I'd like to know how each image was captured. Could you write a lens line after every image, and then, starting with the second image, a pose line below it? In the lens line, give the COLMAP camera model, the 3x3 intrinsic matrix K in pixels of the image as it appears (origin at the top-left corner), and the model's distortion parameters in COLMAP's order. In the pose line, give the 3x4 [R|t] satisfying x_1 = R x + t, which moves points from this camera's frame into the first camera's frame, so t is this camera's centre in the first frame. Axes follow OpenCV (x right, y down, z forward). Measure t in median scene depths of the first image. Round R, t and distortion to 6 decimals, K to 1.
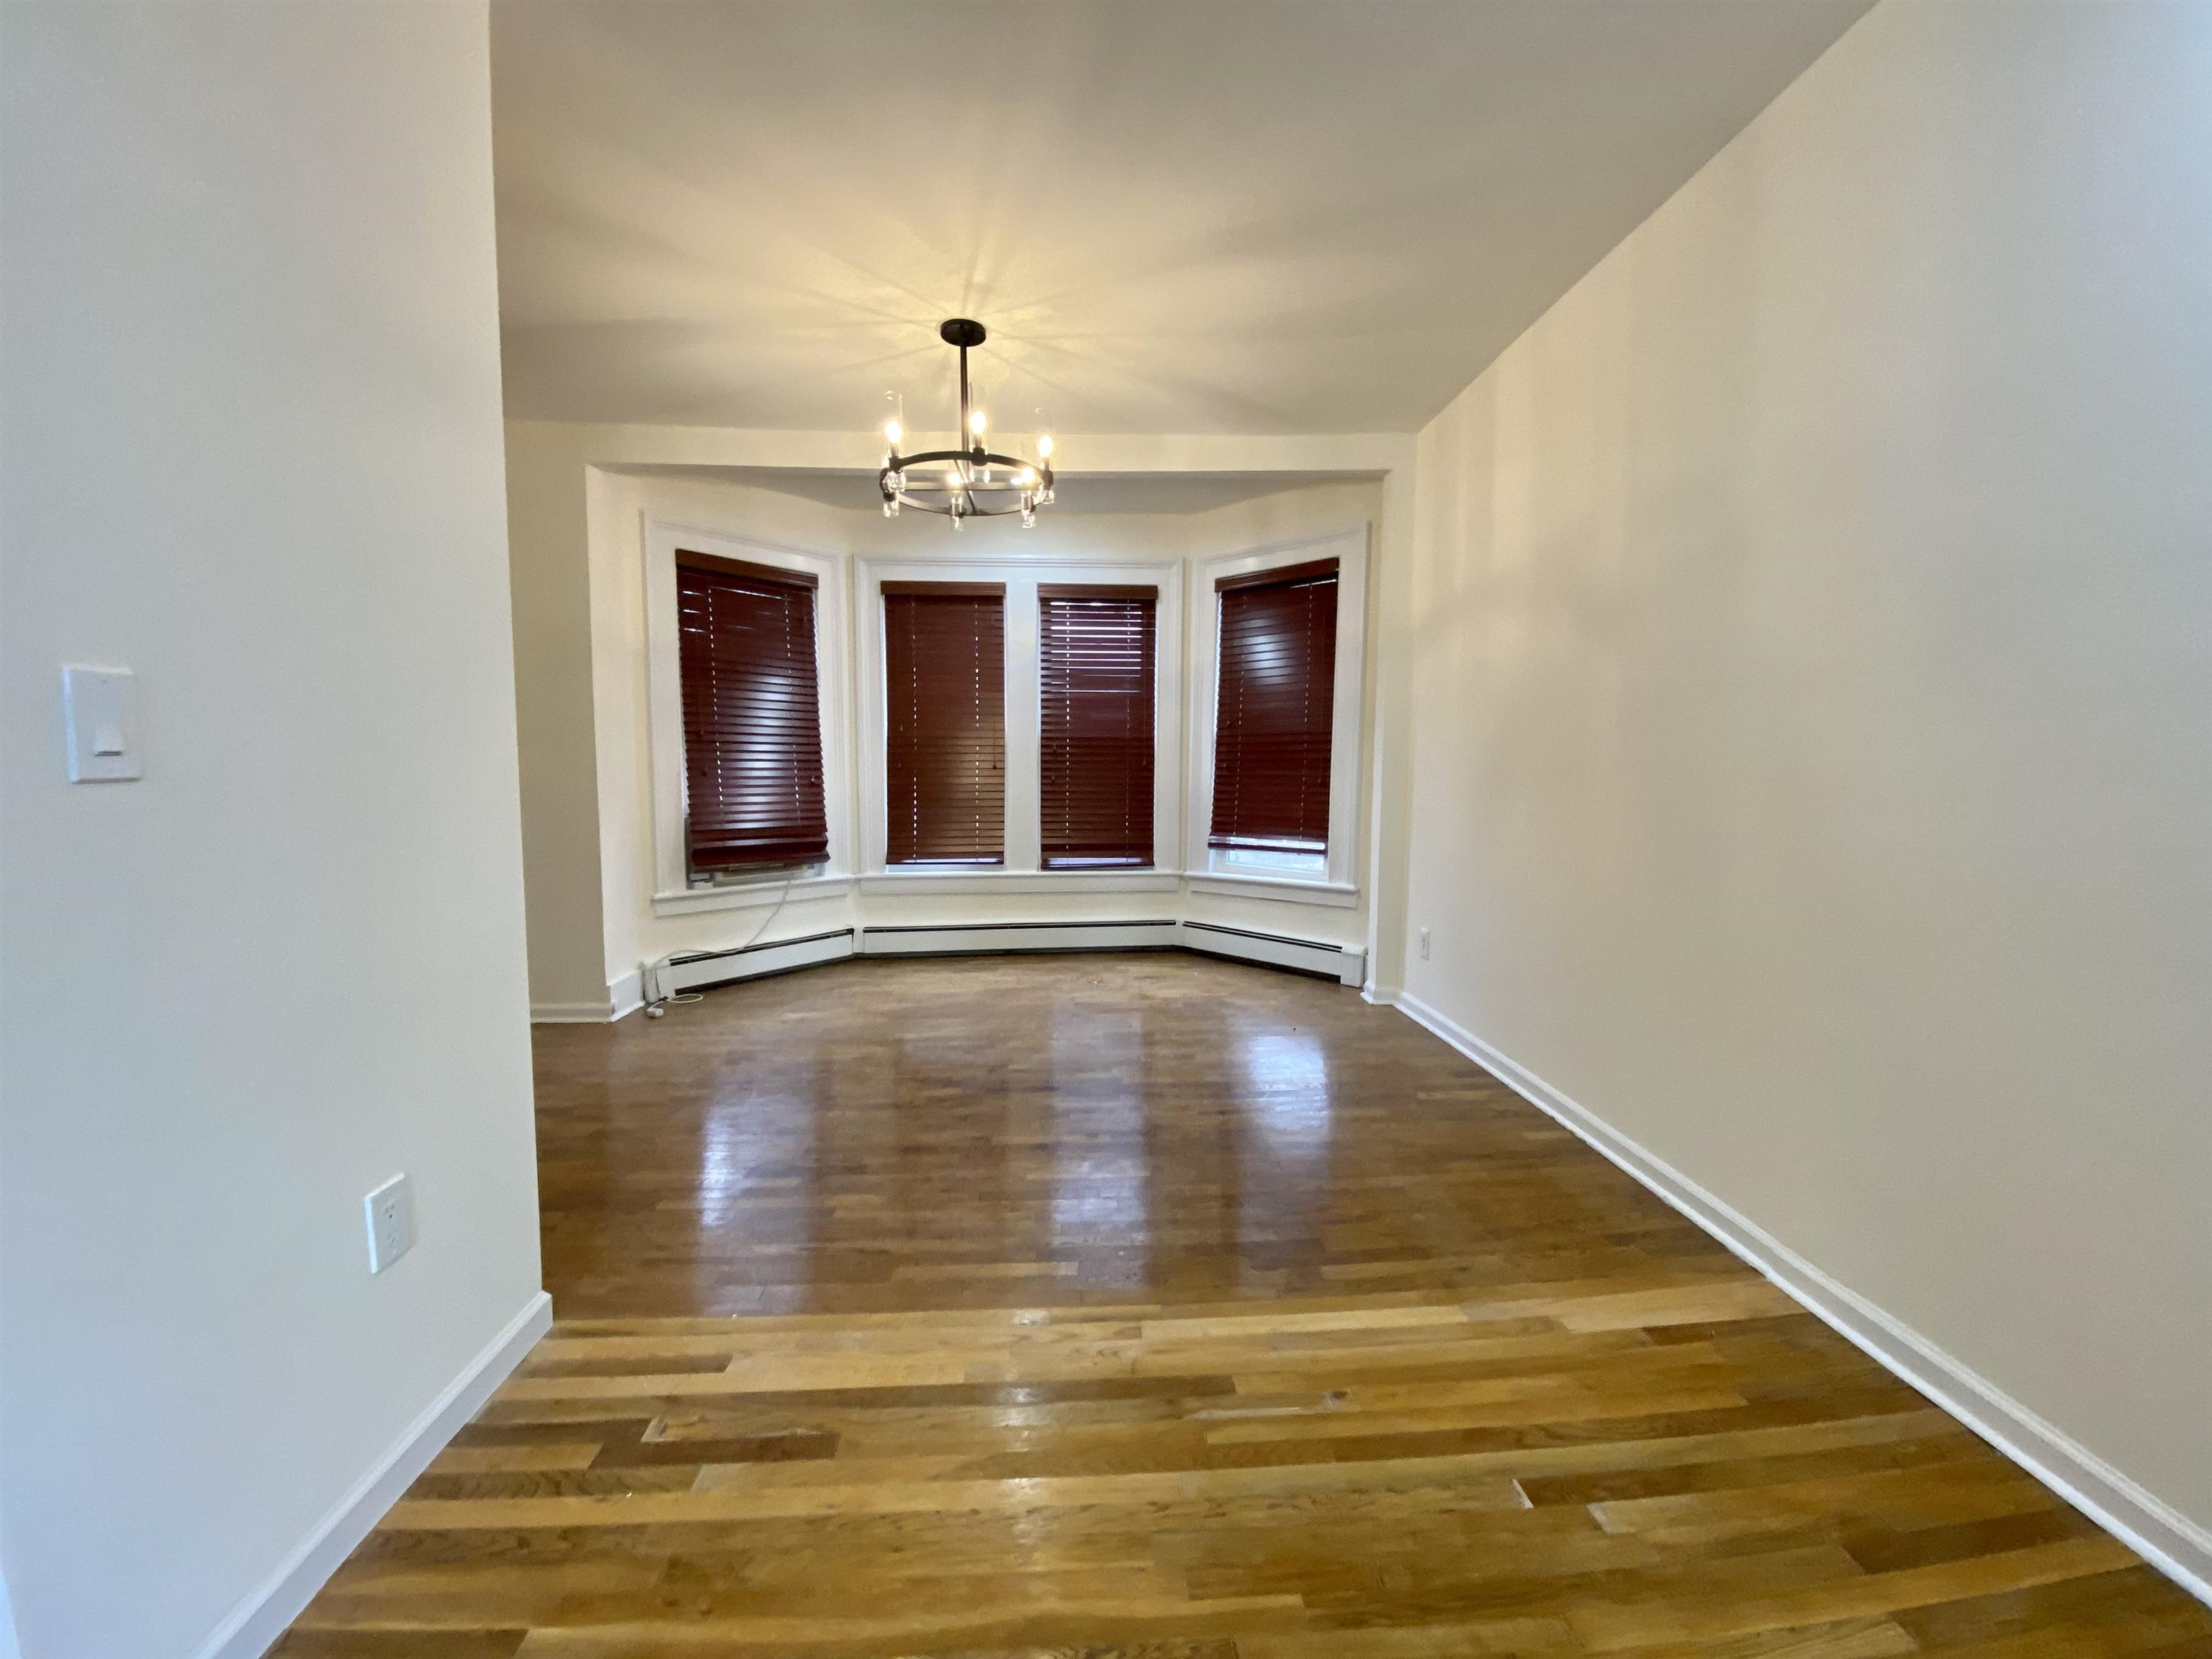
lens RADIAL K [[886.4, 0, 1116.8], [0, 886.4, 838.8], [0, 0, 1]] dist [0.042560, -0.030562]
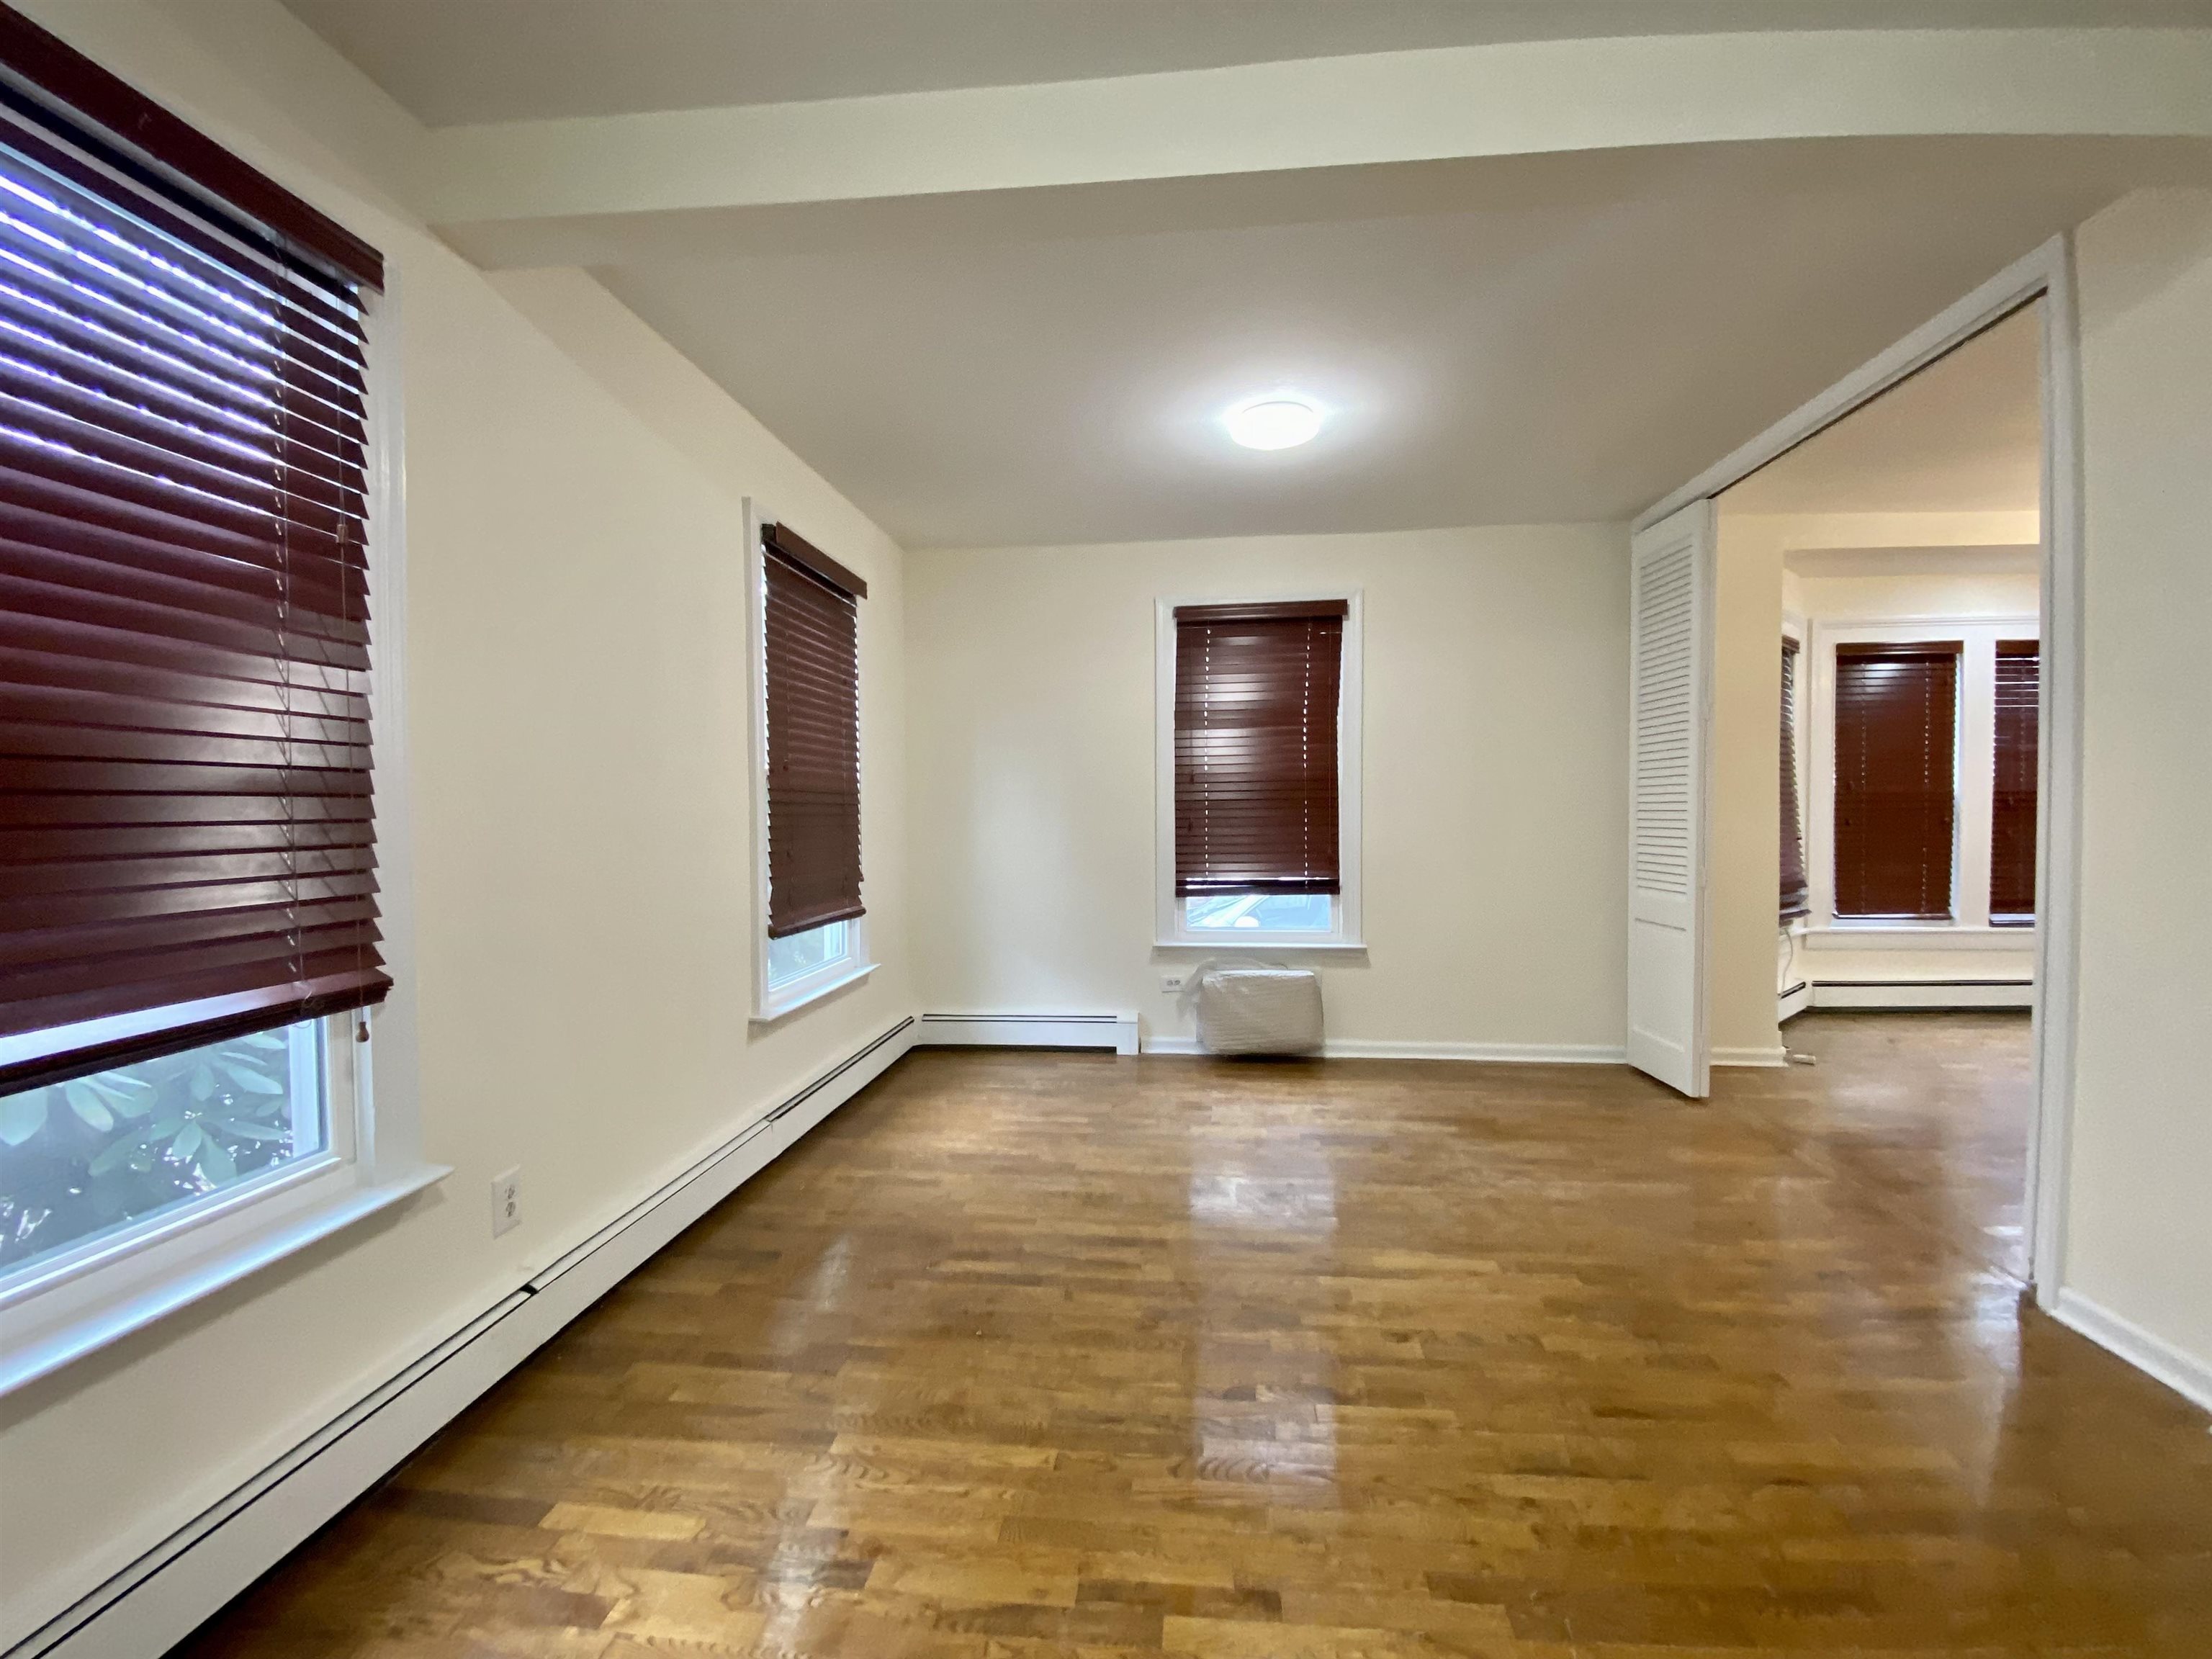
lens RADIAL K [[886.4, 0, 1116.8], [0, 886.4, 838.8], [0, 0, 1]] dist [0.042560, -0.030562]
pose [[0.986233, -0.006518, -0.165235, -0.975238], [-0.003473, 0.998186, -0.060104, 0.002153], [0.165327, 0.059851, 0.984421, -0.162194]]
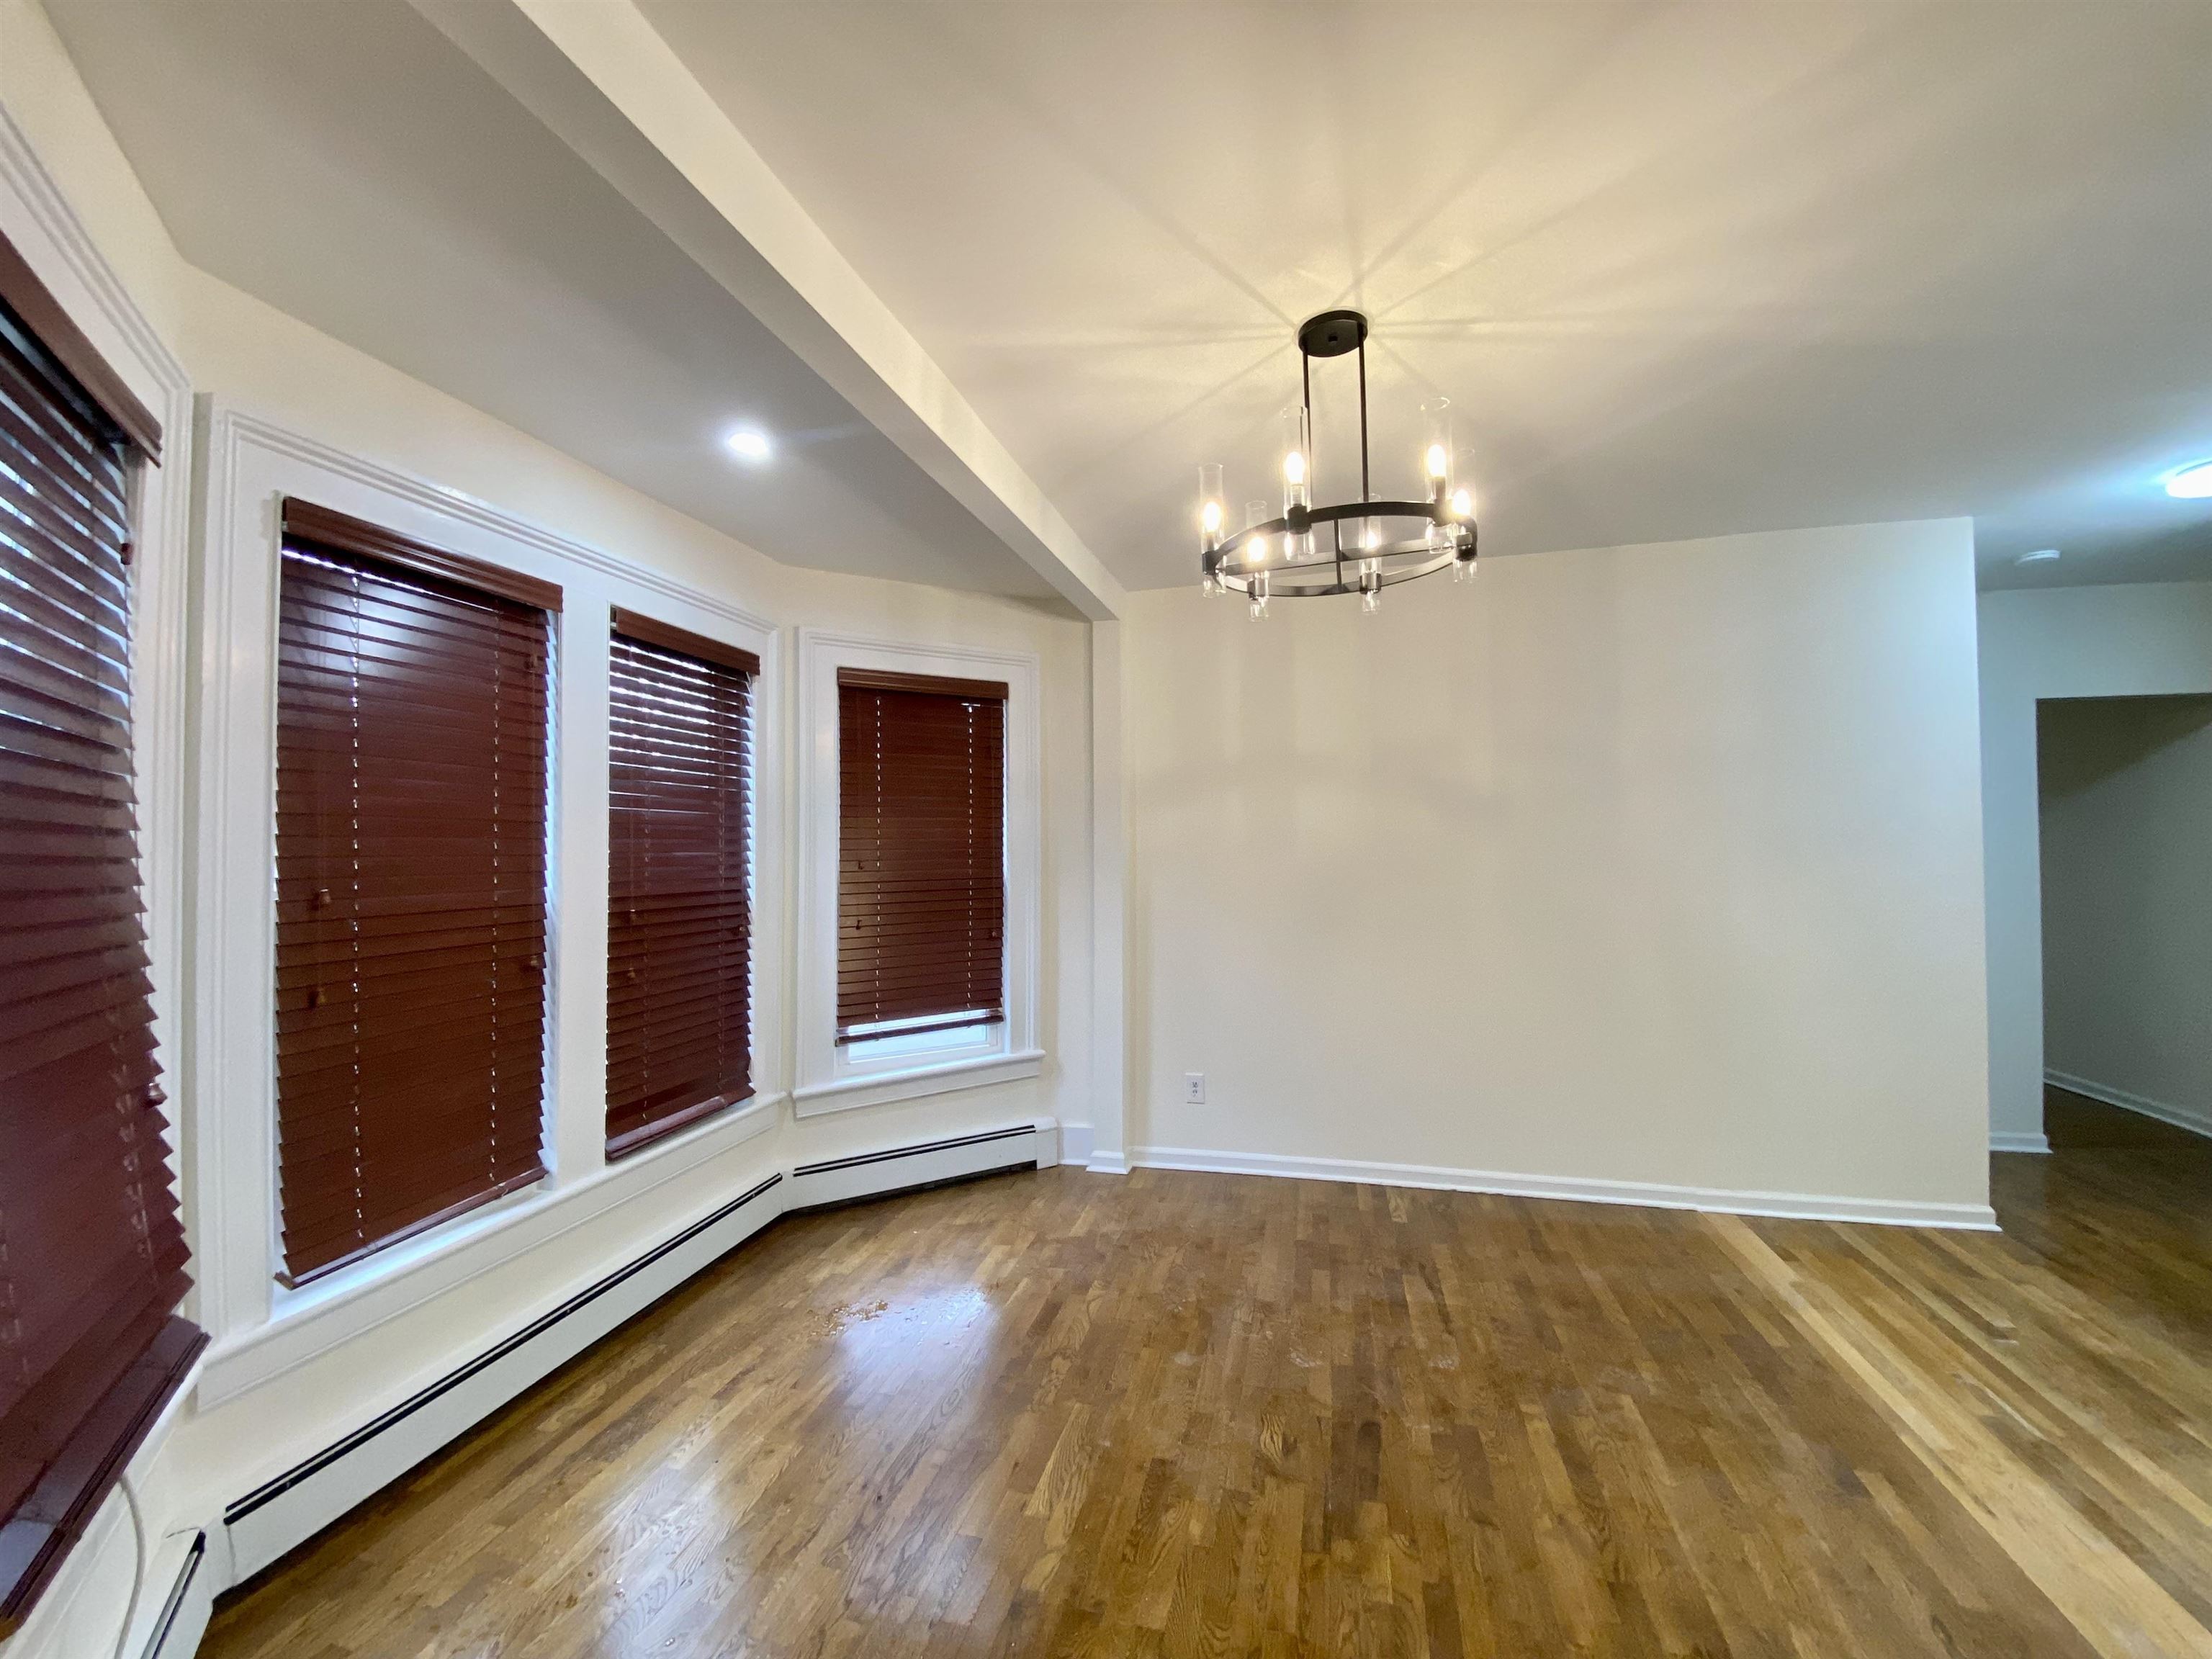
lens RADIAL K [[886.4, 0, 1116.8], [0, 886.4, 838.8], [0, 0, 1]] dist [0.042560, -0.030562]
pose [[0.296821, 0.012376, 0.954853, -0.539238], [0.094790, 0.994596, -0.042357, -0.108886], [-0.950217, 0.103083, 0.294043, 0.624350]]
